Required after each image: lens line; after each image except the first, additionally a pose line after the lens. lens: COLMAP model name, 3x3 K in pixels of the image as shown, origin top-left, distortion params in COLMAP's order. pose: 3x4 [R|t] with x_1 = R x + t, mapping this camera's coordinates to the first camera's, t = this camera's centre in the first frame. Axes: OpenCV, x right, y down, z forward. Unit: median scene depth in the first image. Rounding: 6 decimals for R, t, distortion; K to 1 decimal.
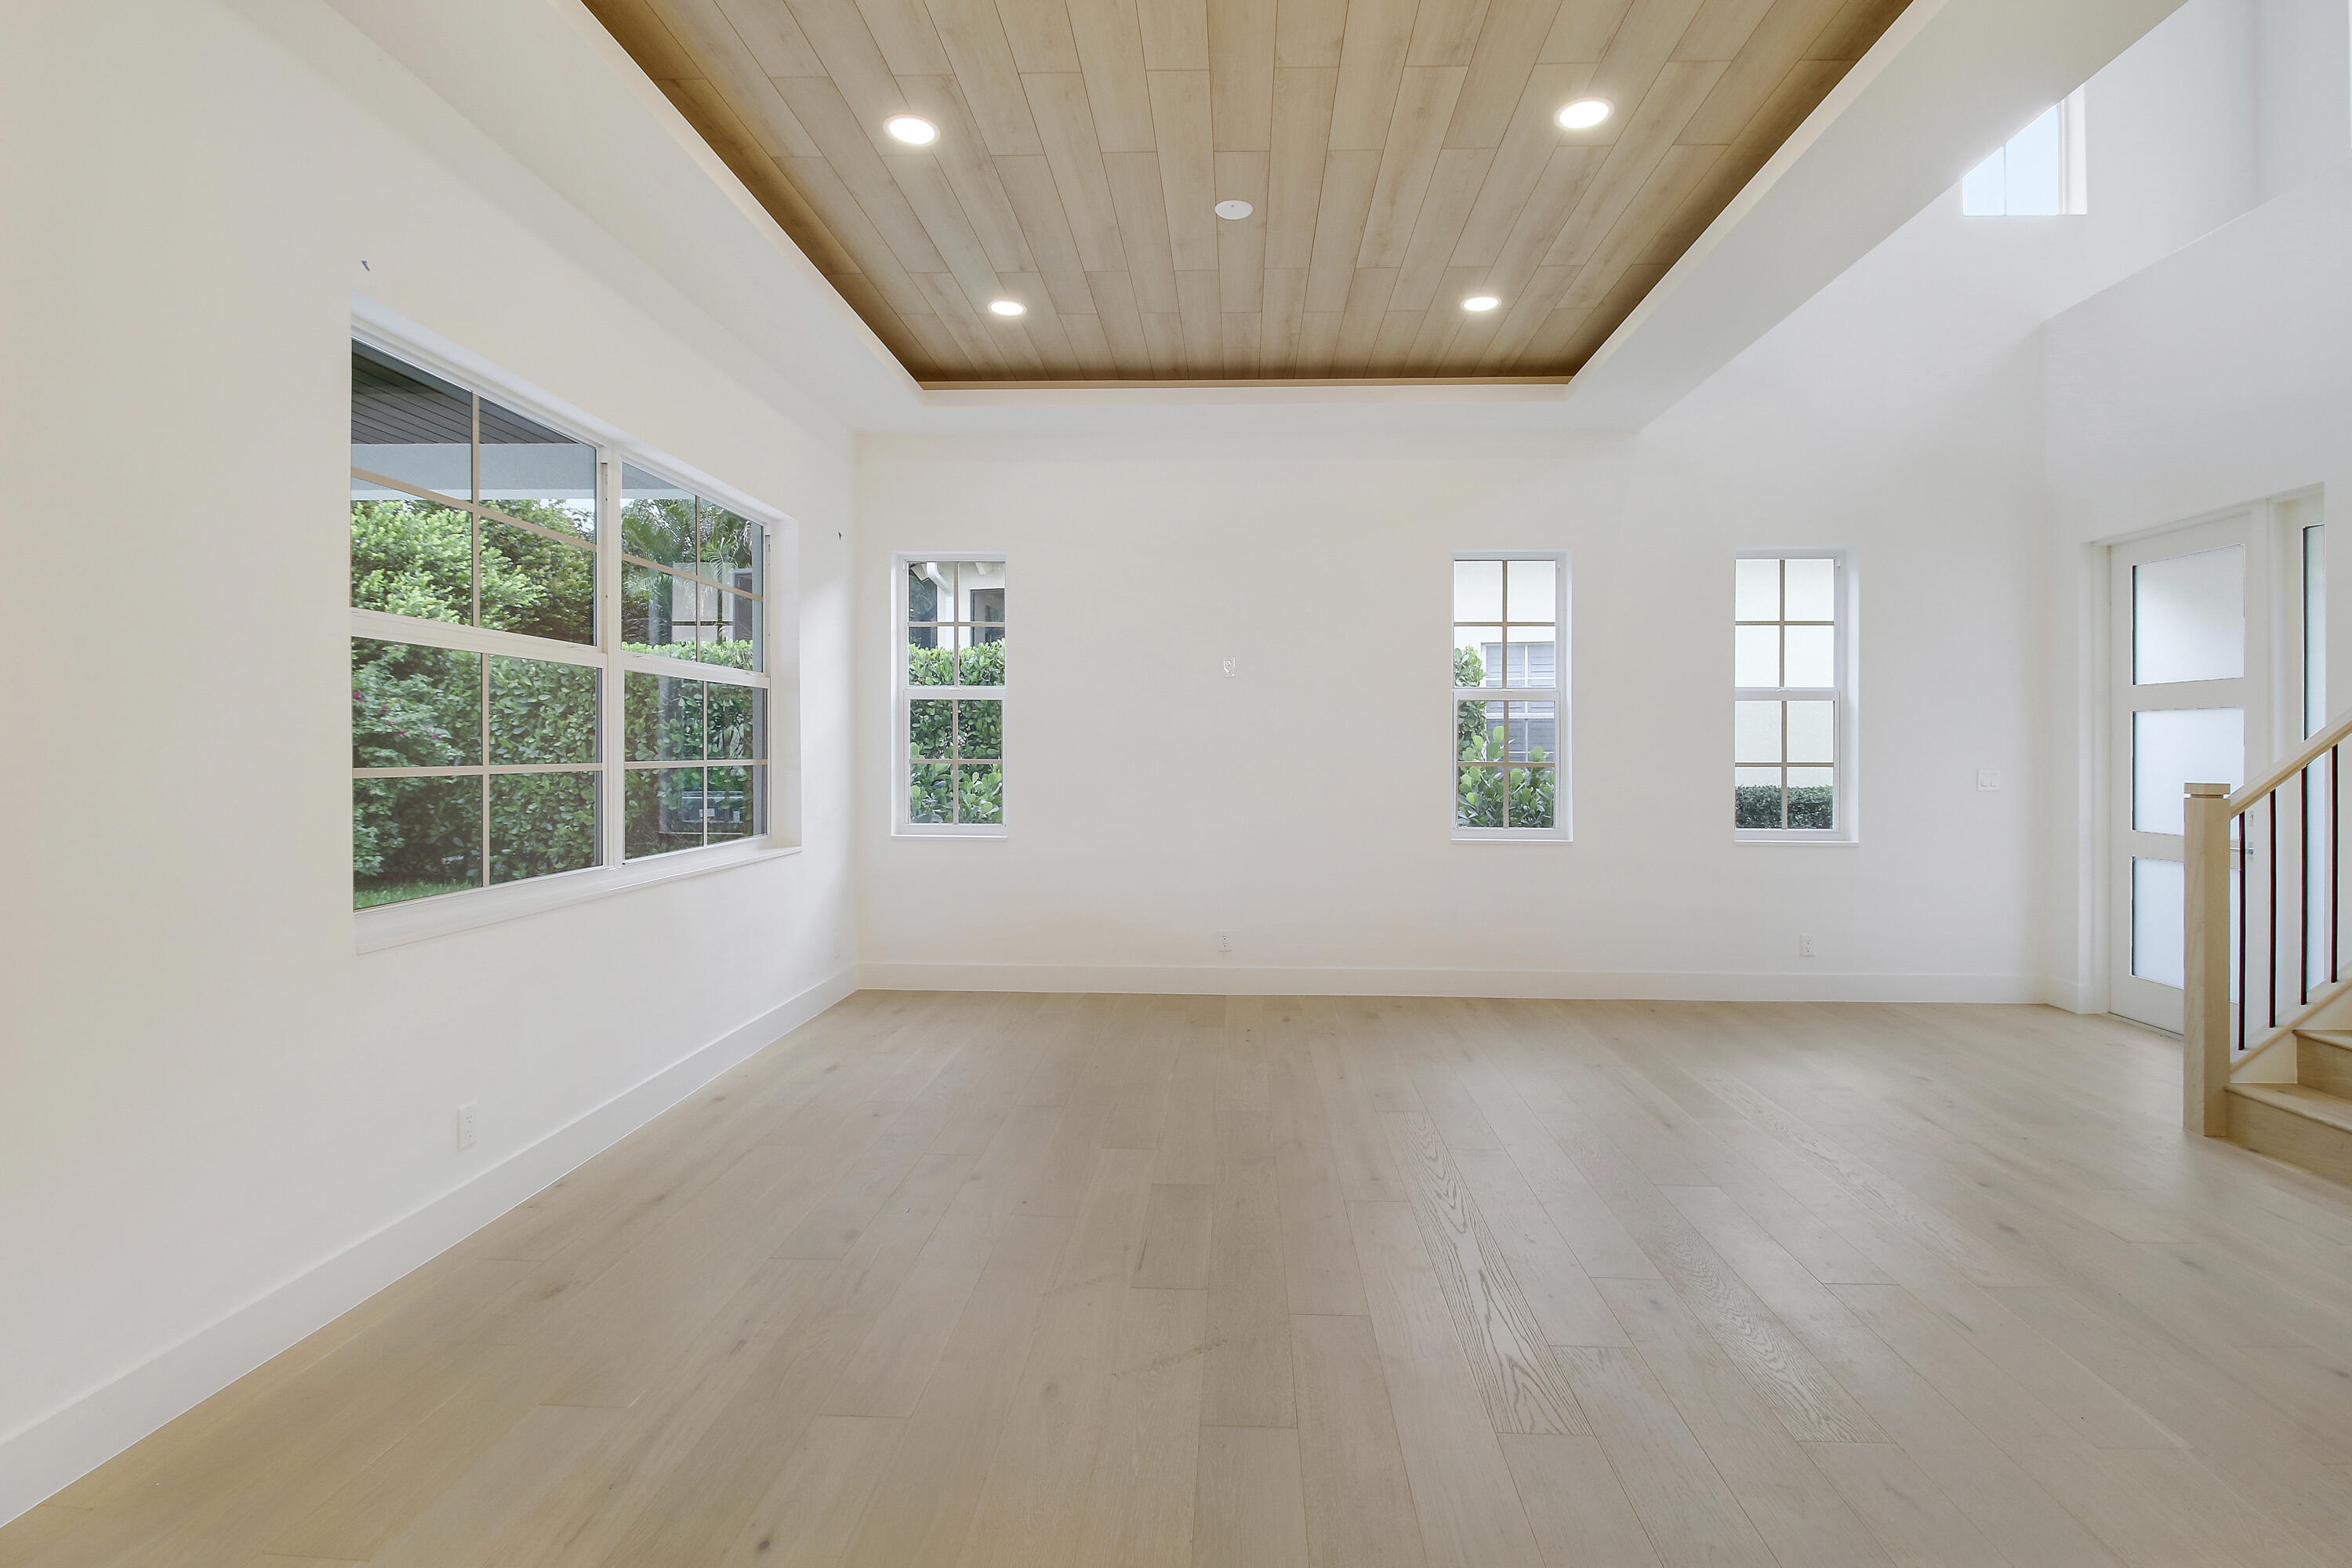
lens RADIAL K [[1101.4, 0, 1196.3], [0, 1101.4, 757.2], [0, 0, 1]] dist [-0.001354, -0.009151]
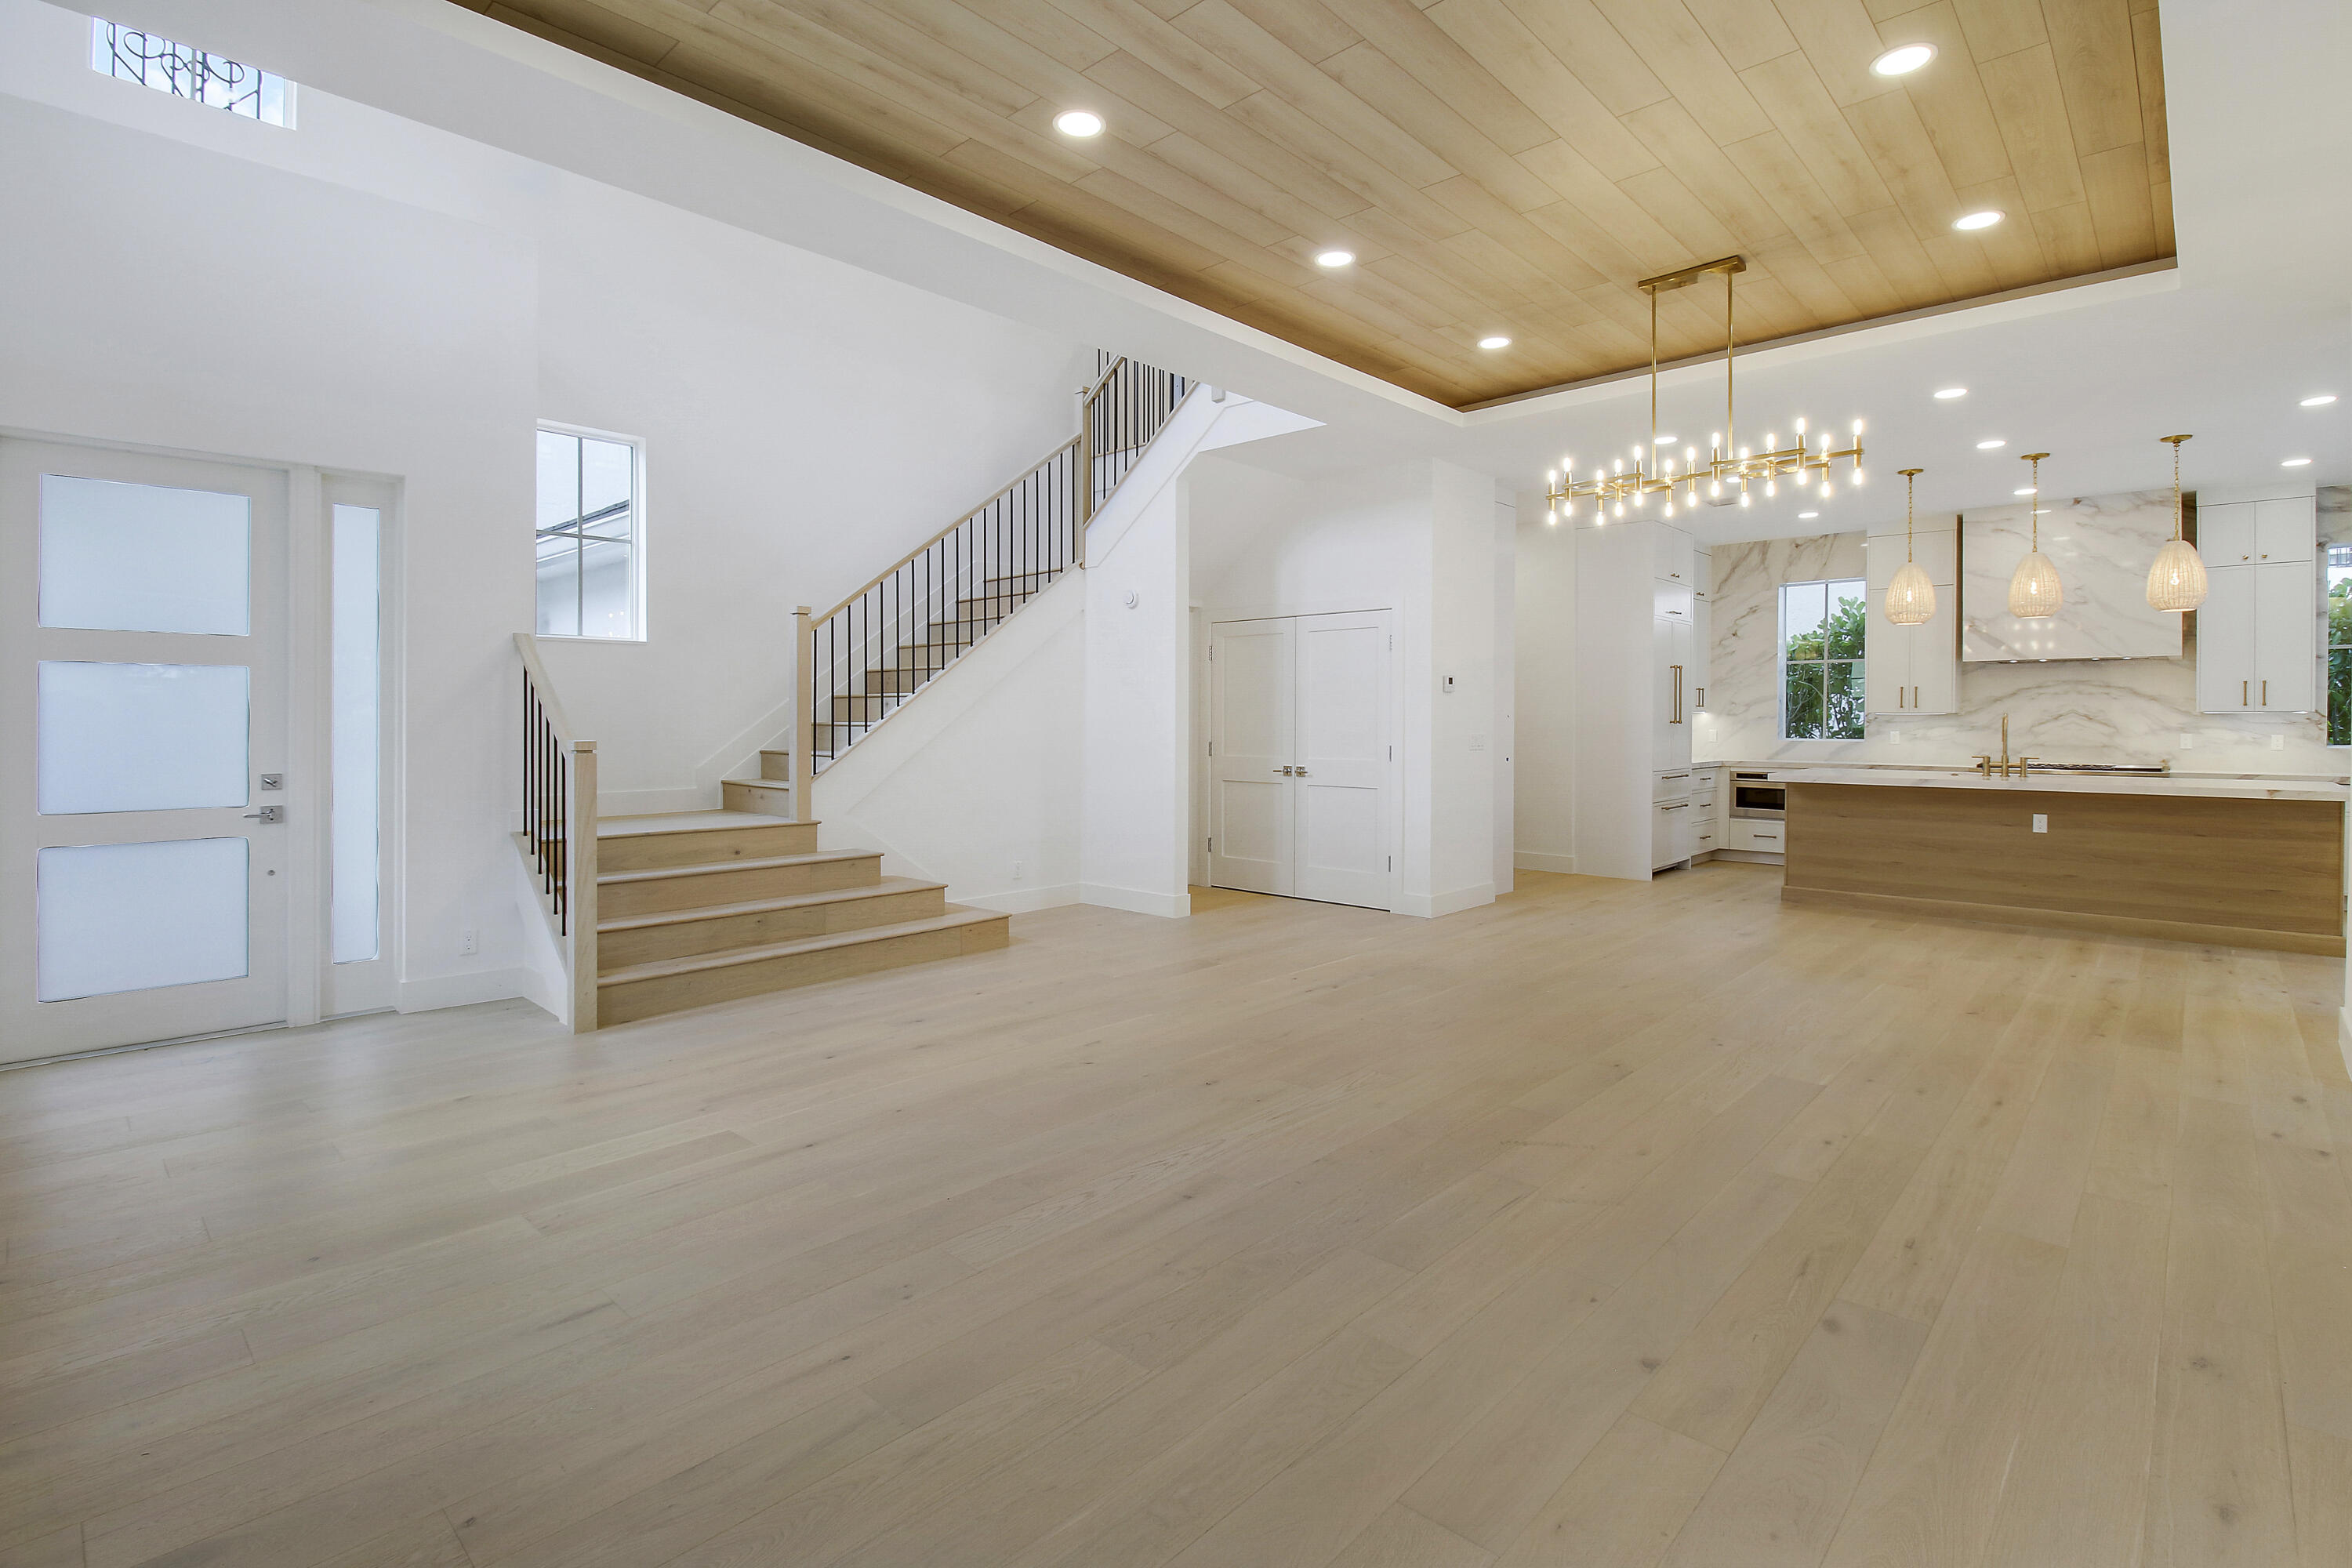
lens RADIAL K [[1101.4, 0, 1213.5], [0, 1101.4, 731.2], [0, 0, 1]] dist [-0.001354, -0.009151]
pose [[-0.773762, -0.012084, 0.633362, -0.246700], [-0.000783, 0.999836, 0.018119, -0.005274], [-0.633476, 0.013524, -0.773644, 0.998256]]
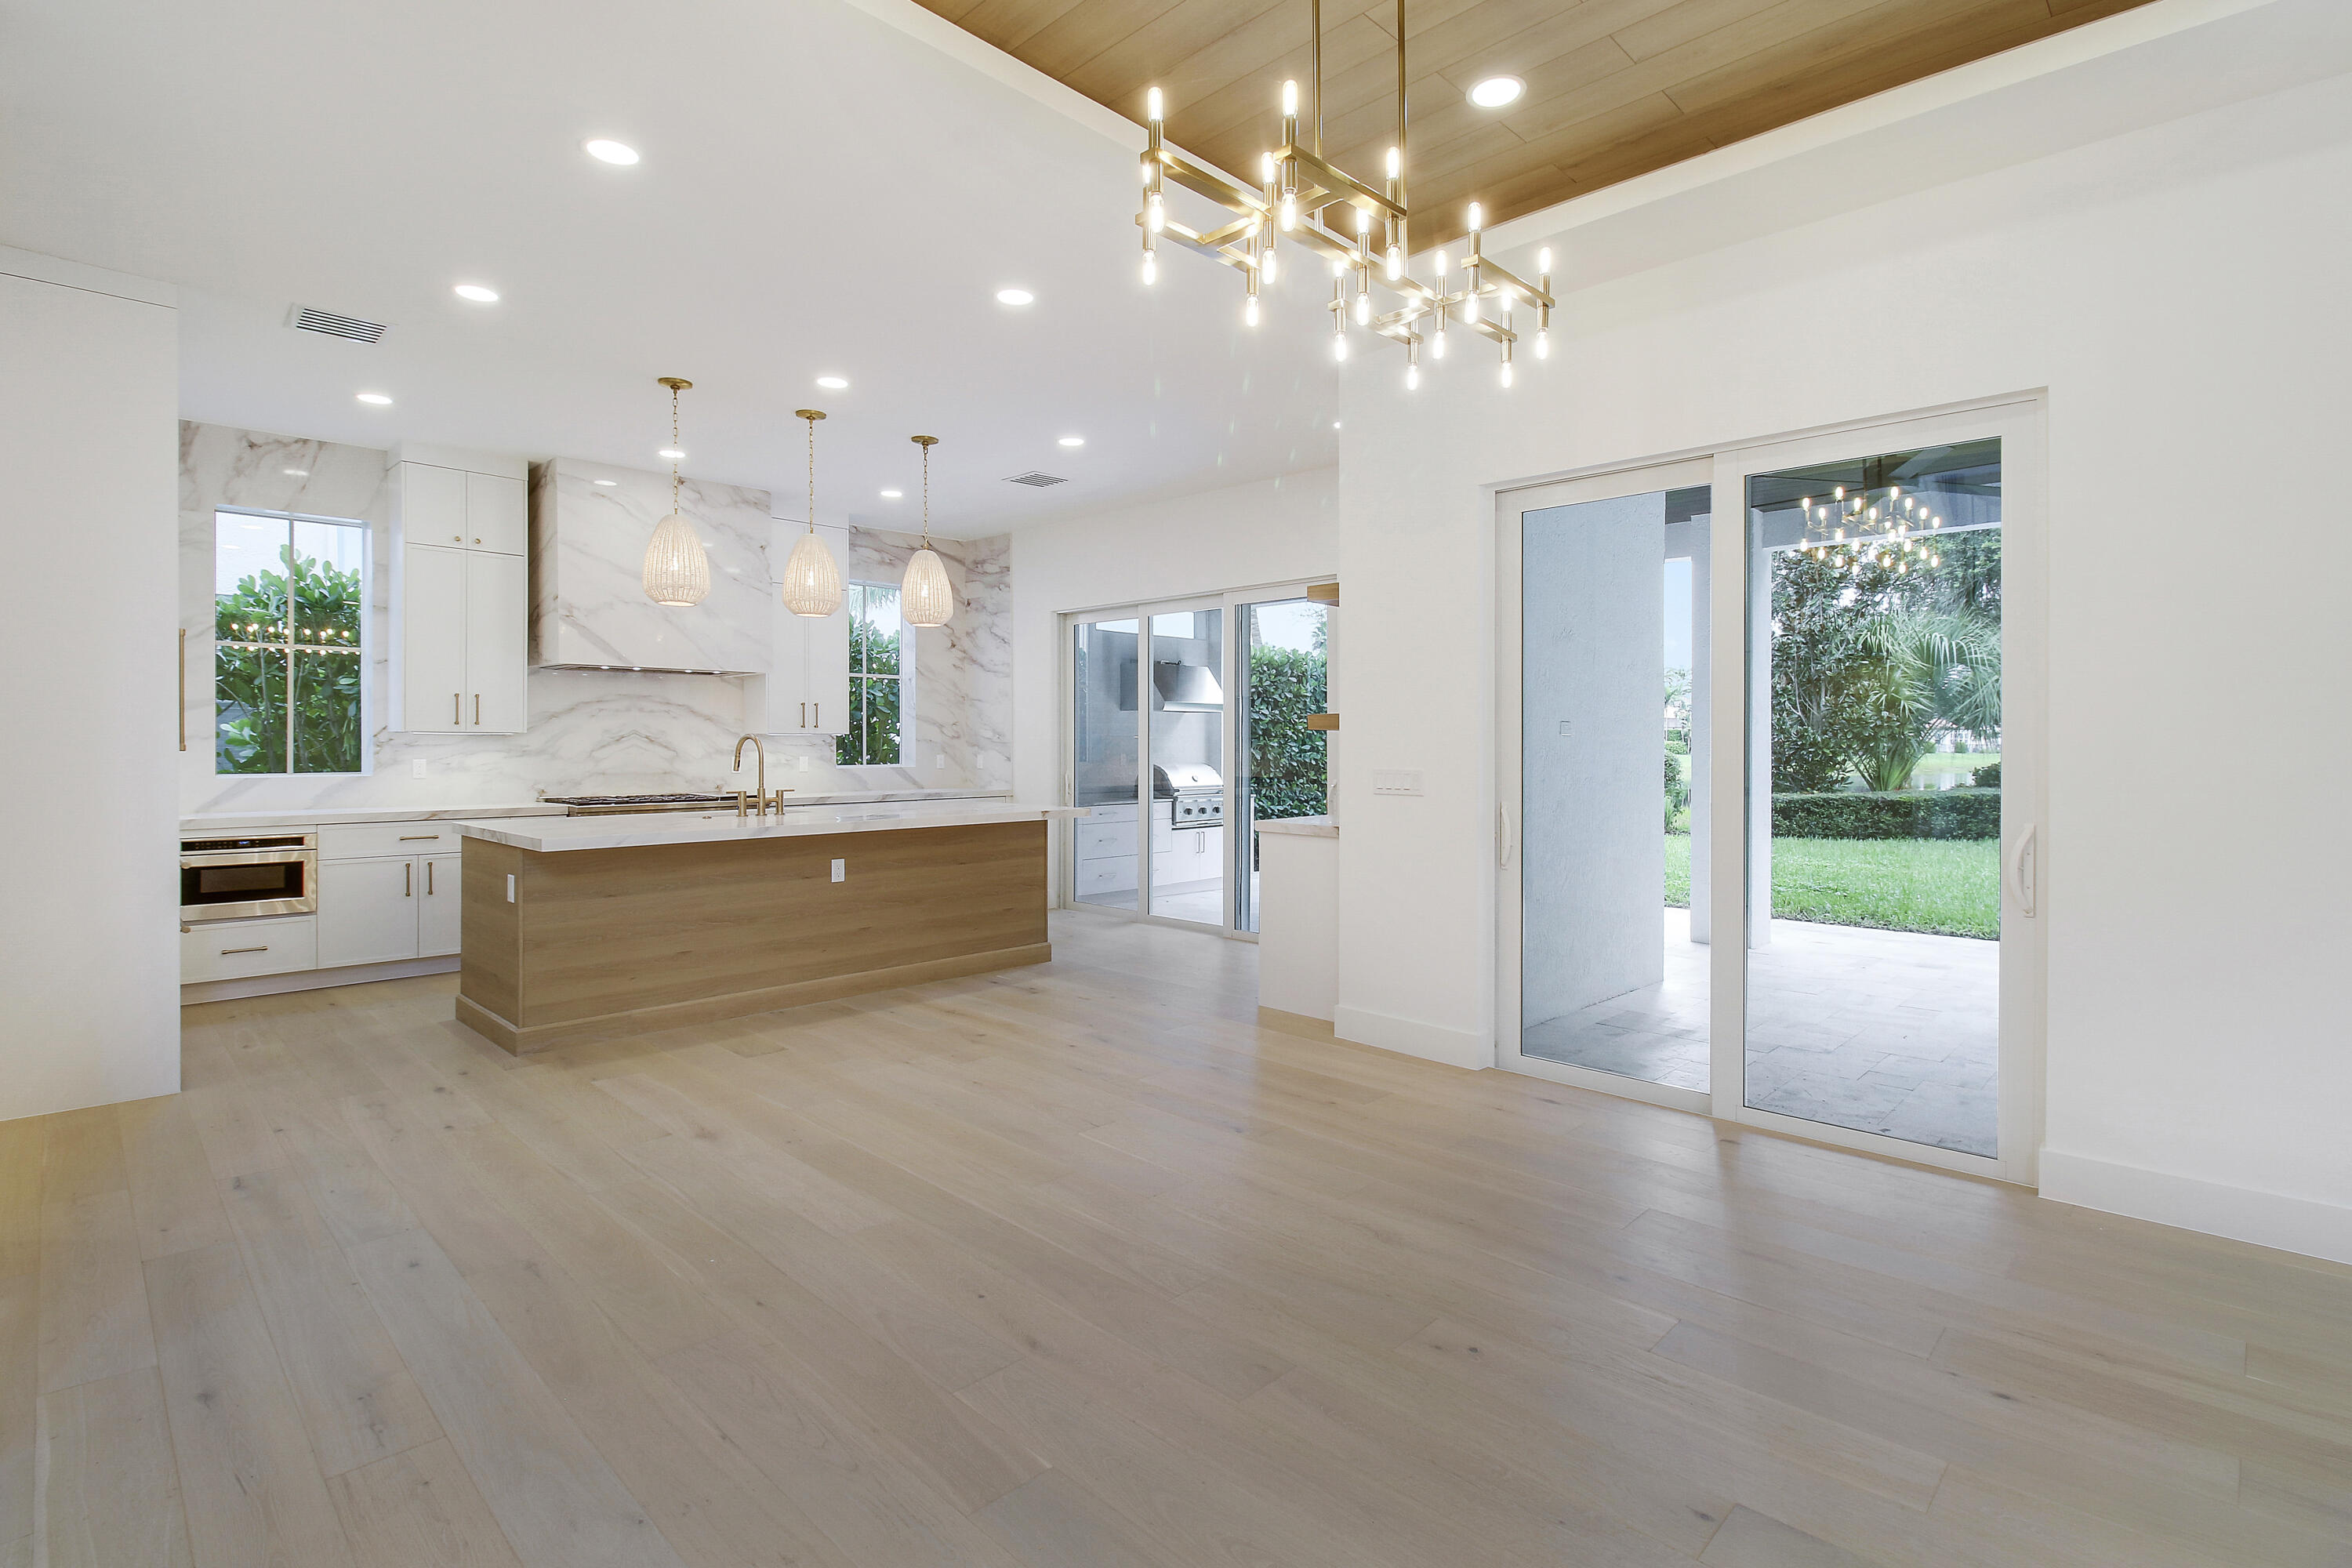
lens RADIAL K [[1101.4, 0, 1177.0], [0, 1101.4, 767.6], [0, 0, 1]] dist [-0.001354, -0.009151]
pose [[-0.666555, 0.010756, -0.745378, 0.359187], [-0.010121, 0.999673, 0.023476, -0.000917], [0.745387, 0.023192, -0.666228, 0.357349]]
